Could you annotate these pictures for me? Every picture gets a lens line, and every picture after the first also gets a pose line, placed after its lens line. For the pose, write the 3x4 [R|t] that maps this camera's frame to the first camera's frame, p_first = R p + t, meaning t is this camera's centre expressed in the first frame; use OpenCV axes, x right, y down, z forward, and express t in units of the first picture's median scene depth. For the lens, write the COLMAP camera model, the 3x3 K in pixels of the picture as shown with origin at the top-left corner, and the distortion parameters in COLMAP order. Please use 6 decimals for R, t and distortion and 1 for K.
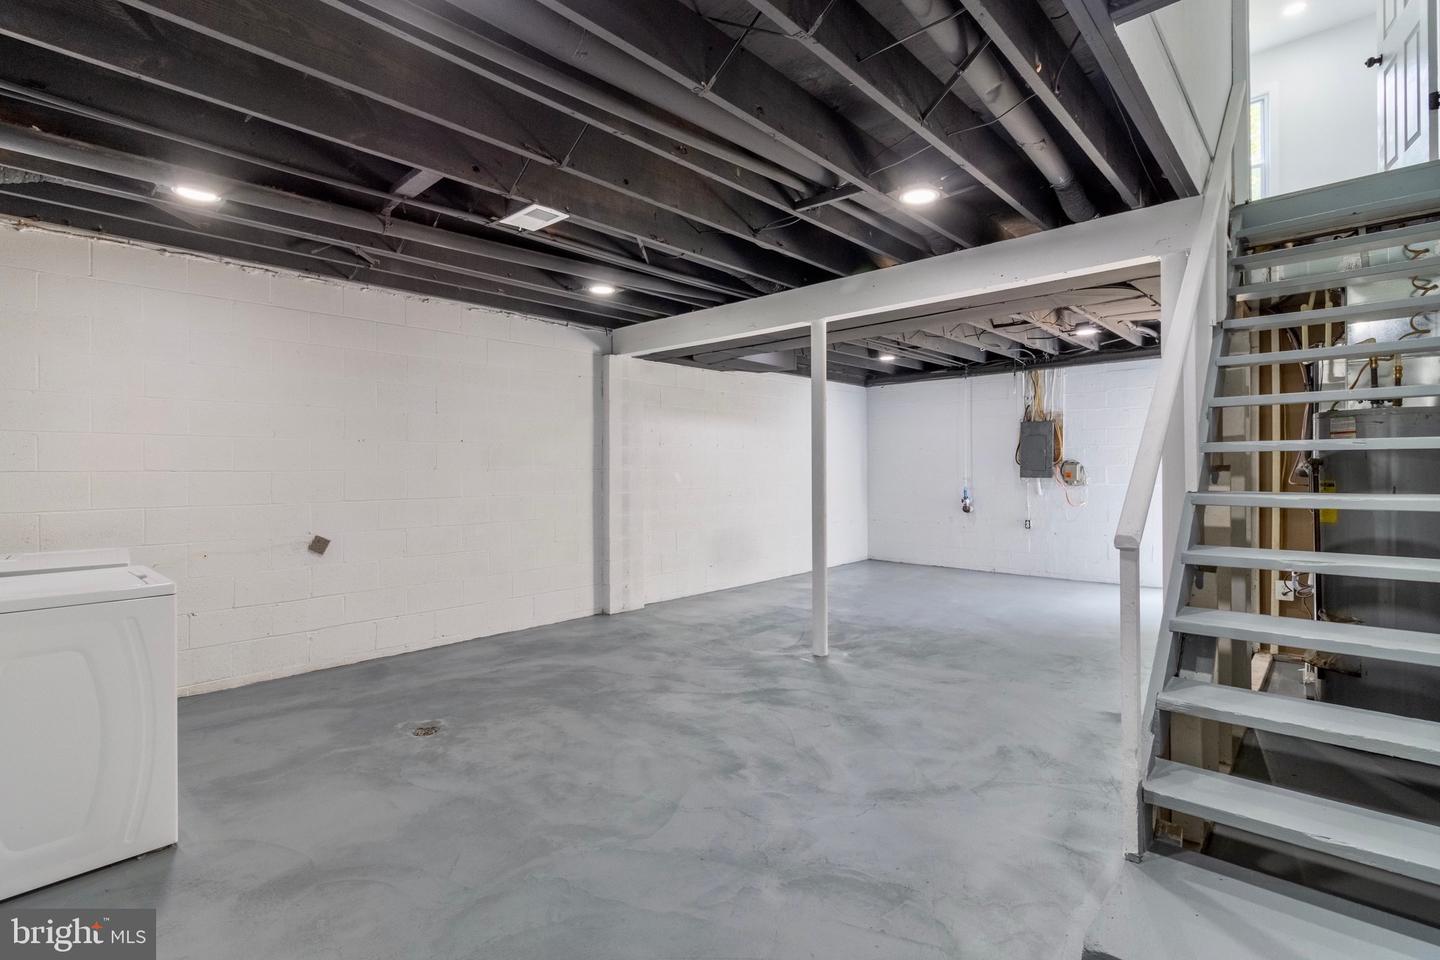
lens RADIAL K [[674.1, 0, 717.3], [0, 674.1, 467.4], [0, 0, 1]] dist [0.000474, -0.000130]
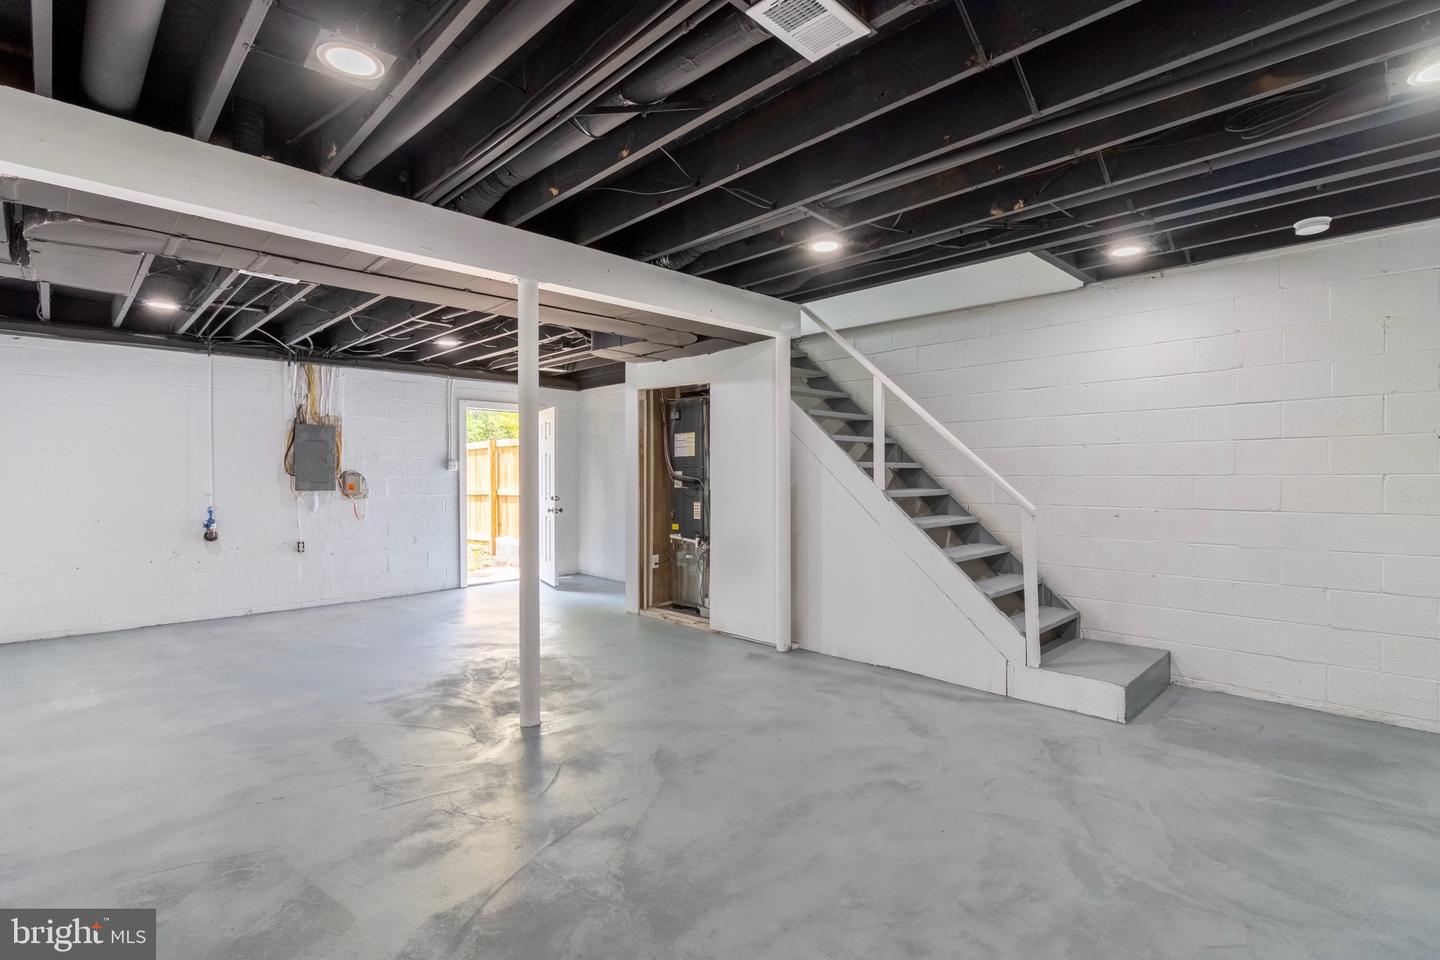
lens RADIAL K [[678.3, 0, 720.0], [0, 678.3, 480.0], [0, 0, 1]] dist [0.000153, 0.000372]
pose [[0.047318, -0.001951, 0.998878, -0.718446], [0.004305, 0.999989, 0.001749, 0.004360], [-0.998871, 0.004218, 0.047326, 0.904013]]
